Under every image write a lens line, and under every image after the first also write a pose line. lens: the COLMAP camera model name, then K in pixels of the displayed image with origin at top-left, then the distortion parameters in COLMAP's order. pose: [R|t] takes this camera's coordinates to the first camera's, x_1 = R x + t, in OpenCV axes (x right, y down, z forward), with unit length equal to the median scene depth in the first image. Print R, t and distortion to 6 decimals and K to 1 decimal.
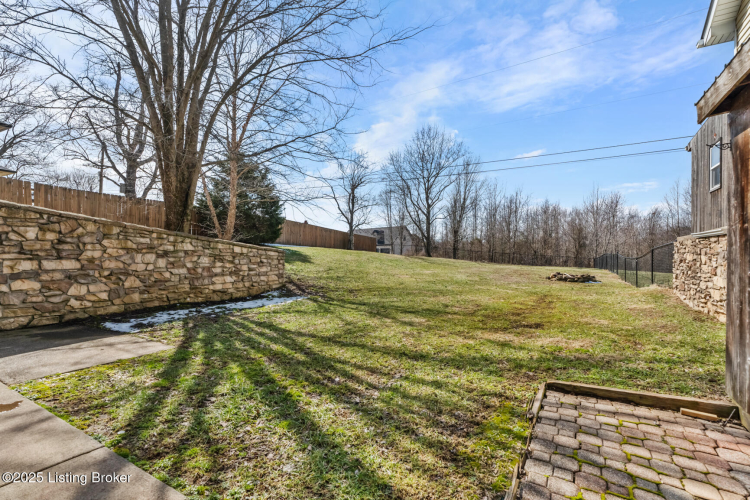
lens RADIAL K [[339.0, 0, 376.2], [0, 339.0, 252.2], [0, 0, 1]] dist [-0.001672, 0.000564]
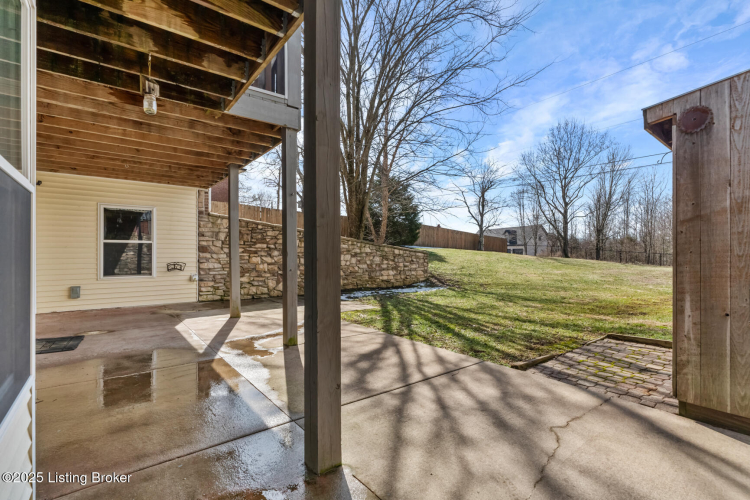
lens RADIAL K [[339.0, 0, 379.7], [0, 339.0, 252.7], [0, 0, 1]] dist [-0.001672, 0.000564]
pose [[0.934294, -0.001722, -0.356498, 0.012346], [0.001721, 0.999998, -0.000322, -0.001554], [0.356498, -0.000312, 0.934296, -0.183589]]
